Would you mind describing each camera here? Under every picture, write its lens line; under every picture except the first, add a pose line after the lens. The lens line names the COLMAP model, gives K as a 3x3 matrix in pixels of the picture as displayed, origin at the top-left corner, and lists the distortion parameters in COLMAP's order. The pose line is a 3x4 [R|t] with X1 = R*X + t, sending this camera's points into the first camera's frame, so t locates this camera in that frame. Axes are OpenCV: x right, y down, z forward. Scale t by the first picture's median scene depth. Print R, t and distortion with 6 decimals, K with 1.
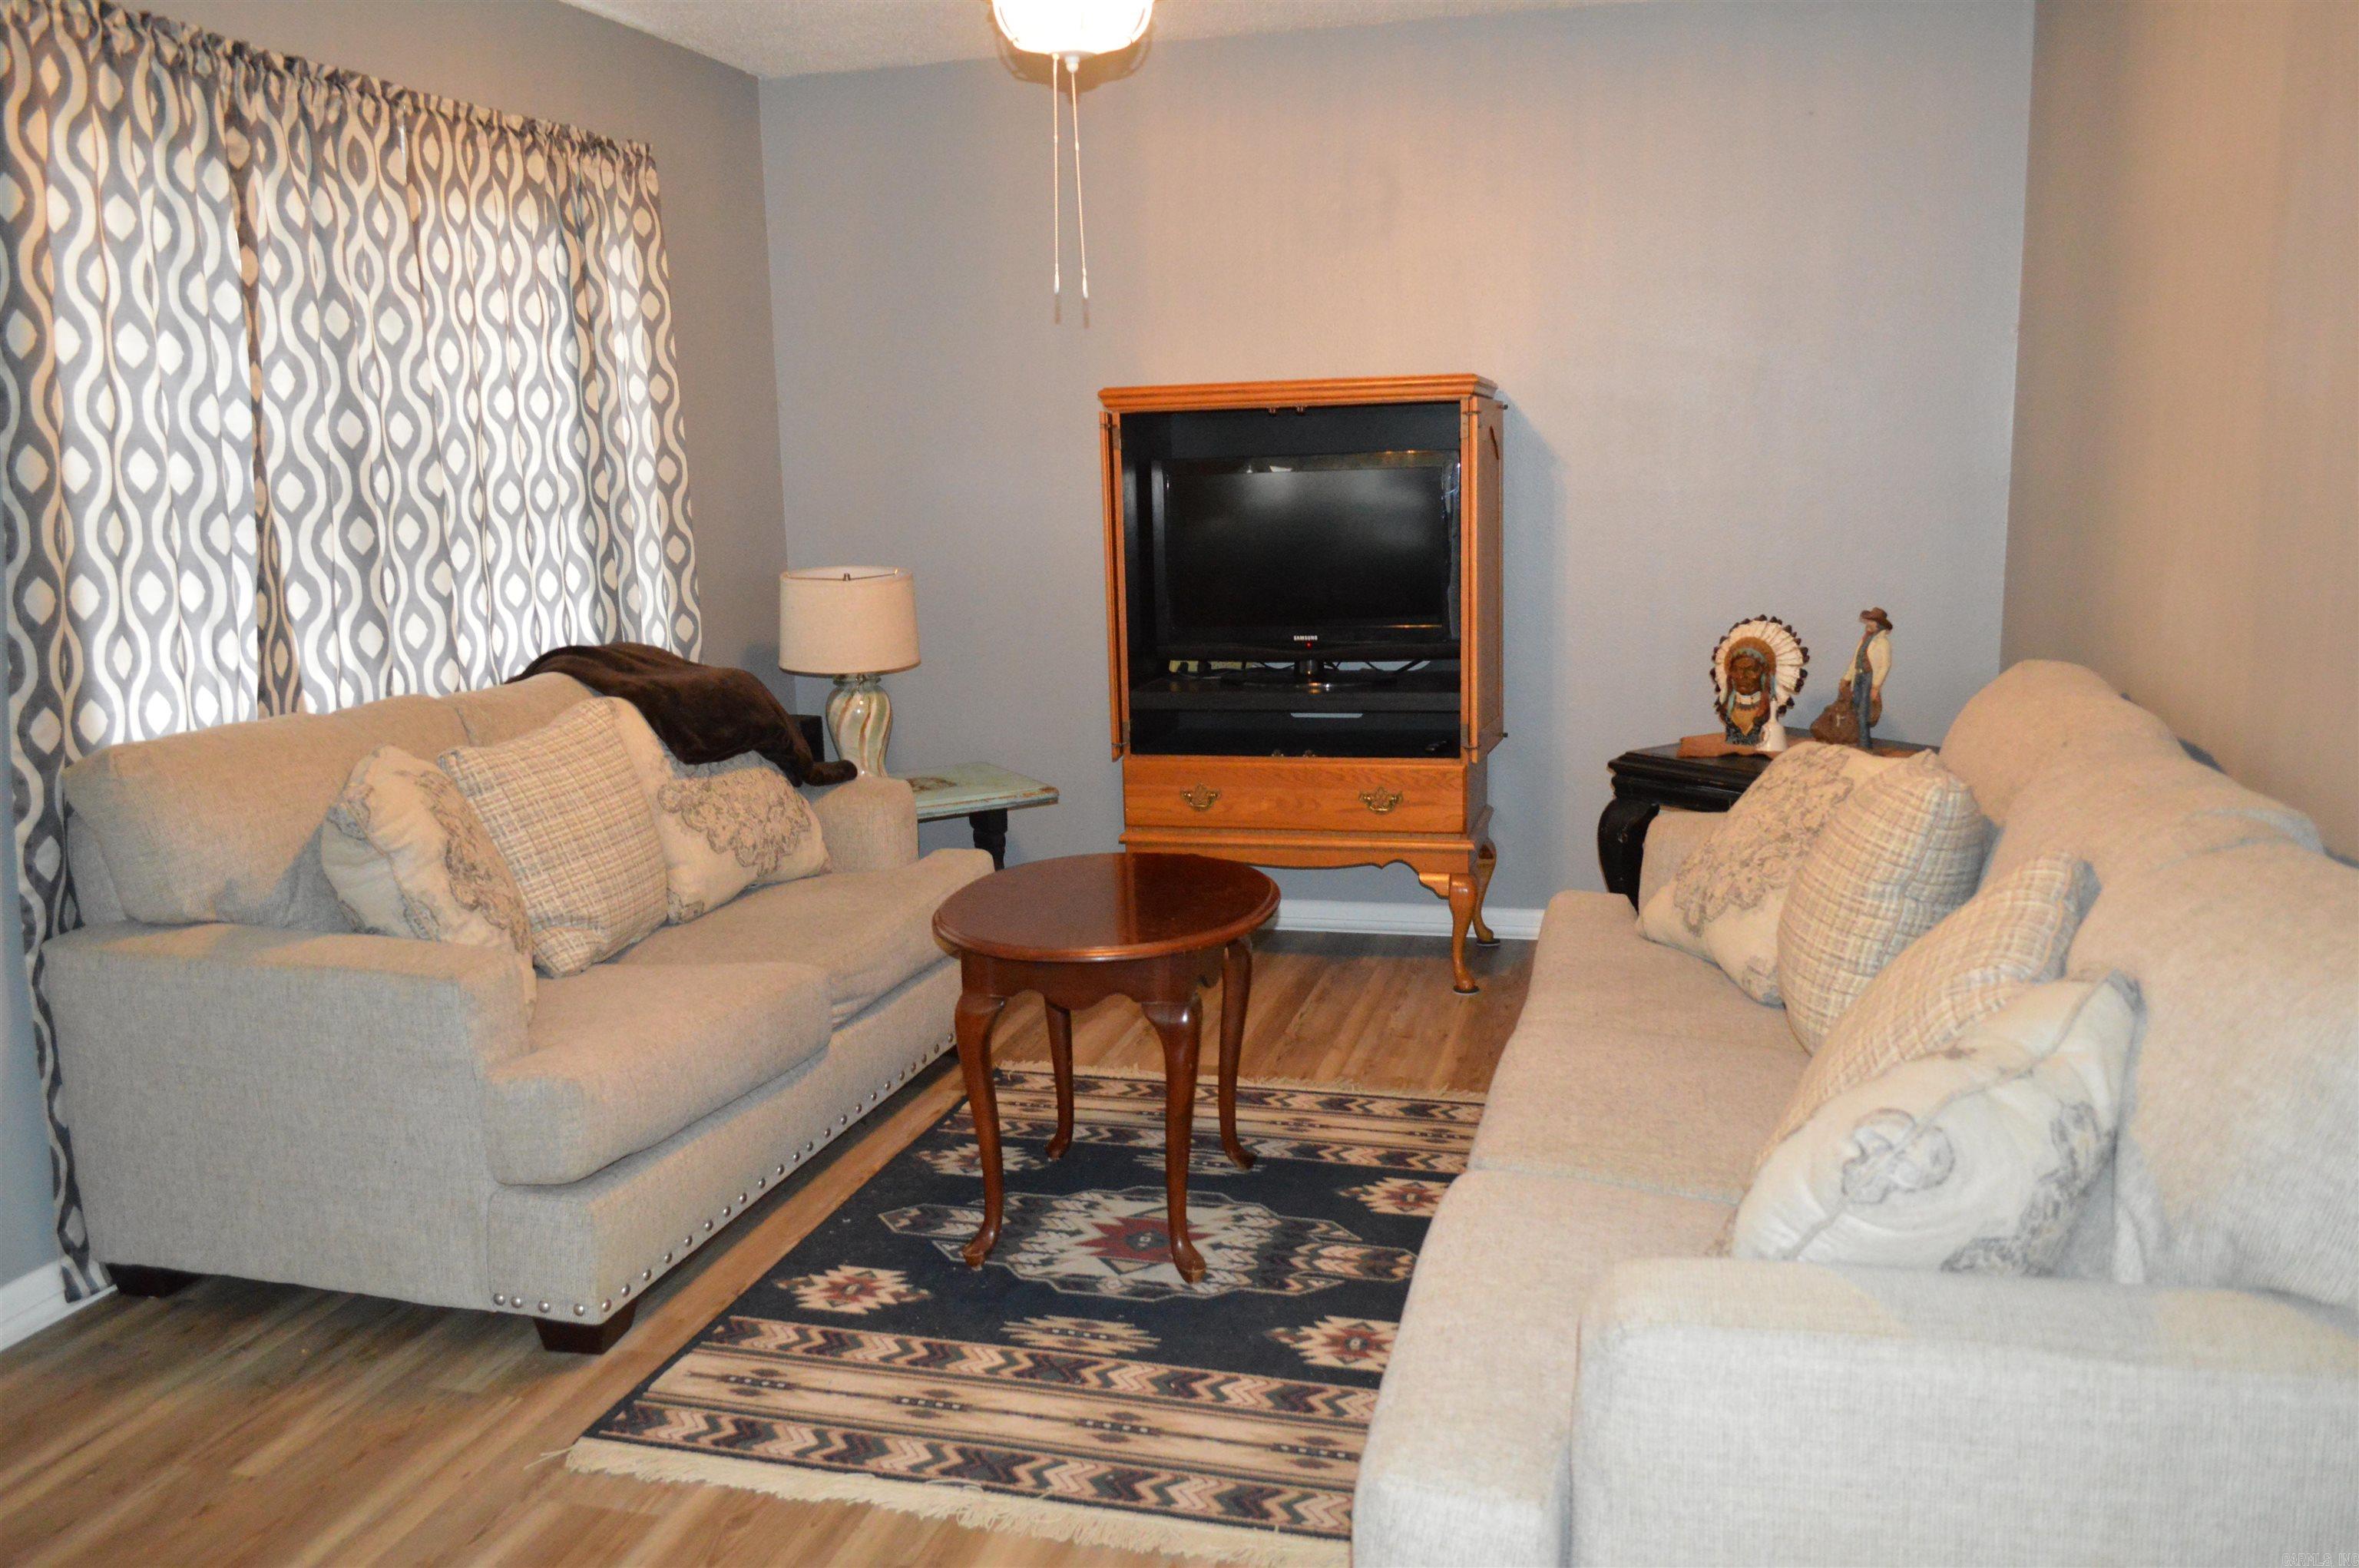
lens RADIAL K [[1870.3, 0, 1161.4], [0, 1870.3, 786.3], [0, 0, 1]] dist [0.000406, -0.011470]
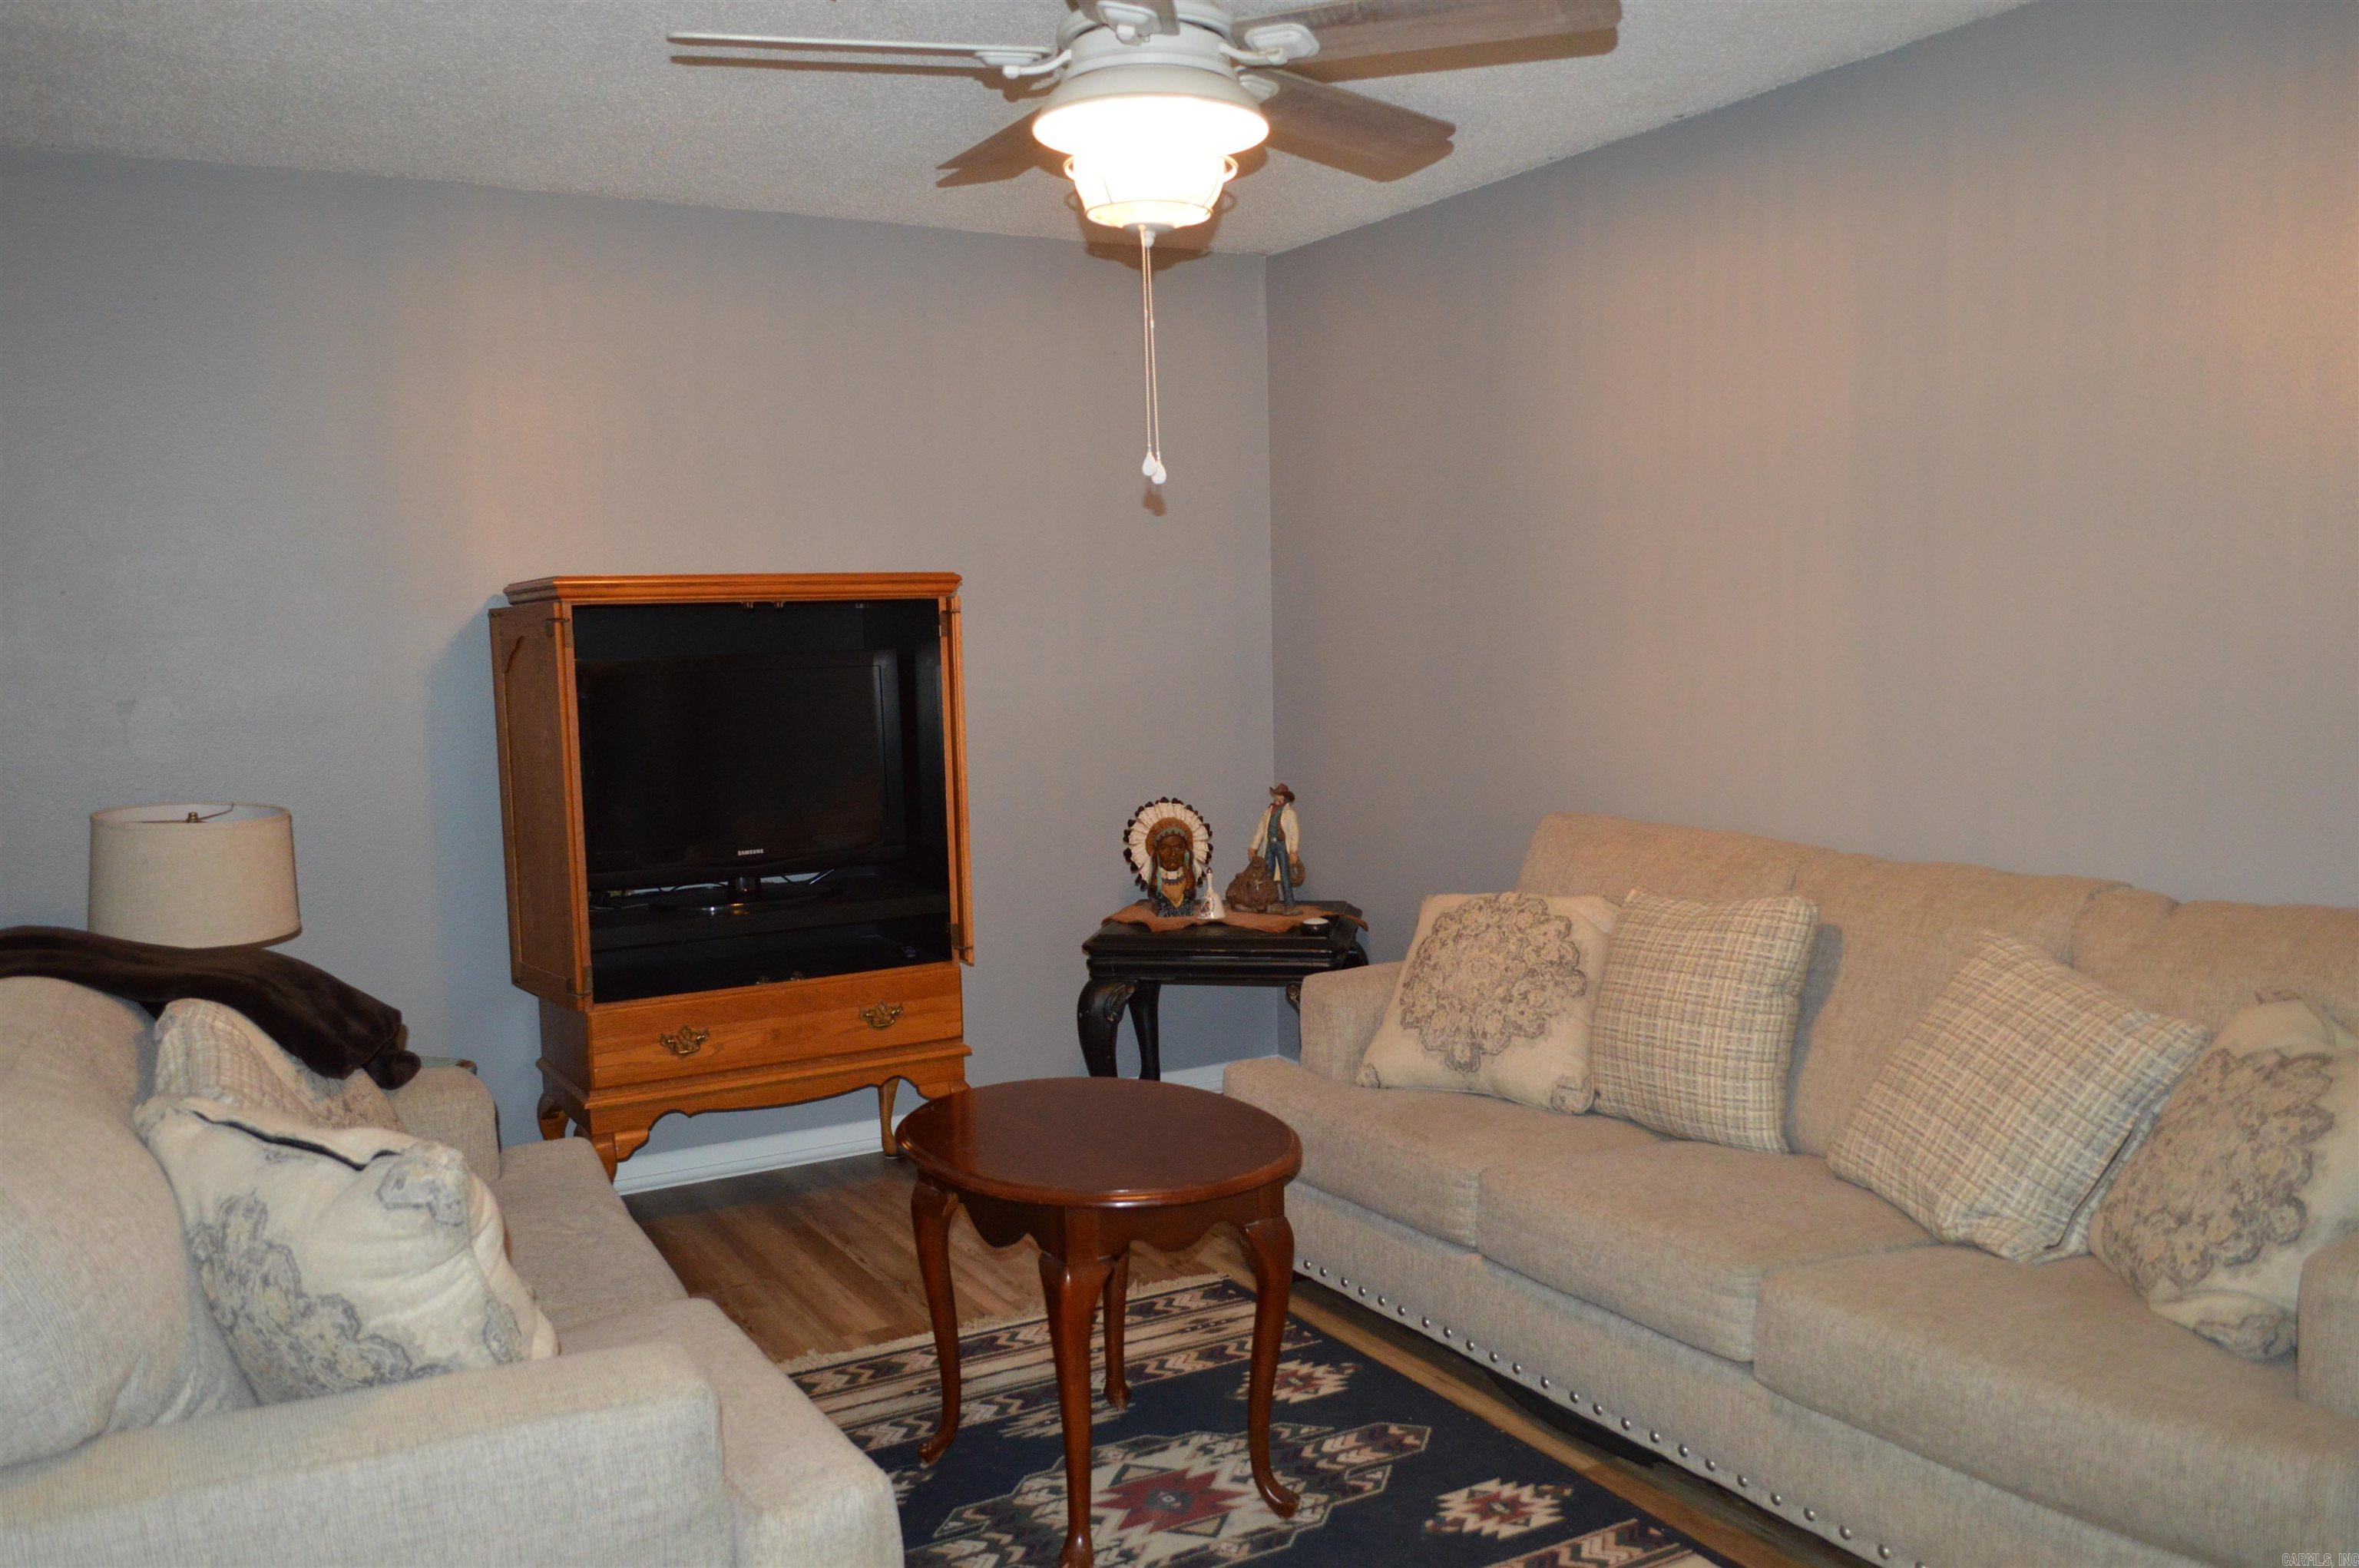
lens RADIAL K [[1870.3, 0, 1166.8], [0, 1870.3, 792.9], [0, 0, 1]] dist [0.000406, -0.011470]
pose [[0.706834, -0.052117, 0.705457, -0.456485], [0.127350, 0.990363, -0.054433, -0.034797], [-0.695822, 0.128315, 0.706659, 0.227032]]
